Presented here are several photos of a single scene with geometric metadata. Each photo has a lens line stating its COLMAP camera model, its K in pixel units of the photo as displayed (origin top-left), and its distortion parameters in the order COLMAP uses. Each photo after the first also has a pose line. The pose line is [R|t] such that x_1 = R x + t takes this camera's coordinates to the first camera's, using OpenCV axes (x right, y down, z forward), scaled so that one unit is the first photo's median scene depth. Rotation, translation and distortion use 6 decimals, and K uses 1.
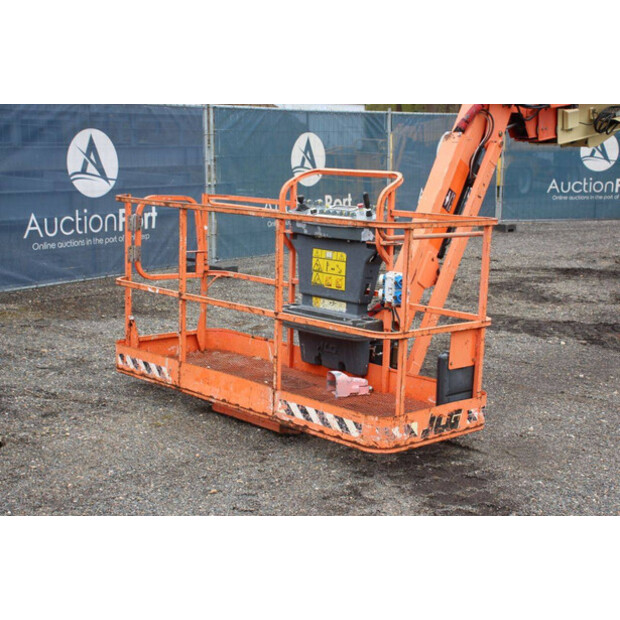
lens RADIAL K [[999.5, 0, 310.0], [0, 999.5, 310.0], [0, 0, 1]] dist [0.140670, 0.038660]
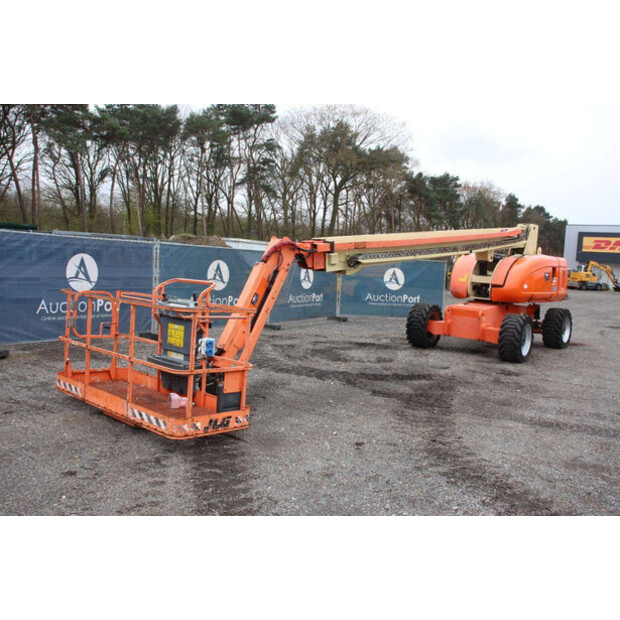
lens RADIAL K [[590.8, 0, 310.0], [0, 590.8, 310.0], [0, 0, 1]] dist [-0.088147, 0.029484]
pose [[0.996768, 0.037246, 0.071178, 0.179492], [-0.030316, 0.994912, -0.096080, 0.007320], [-0.074394, 0.093612, 0.992825, -0.045926]]
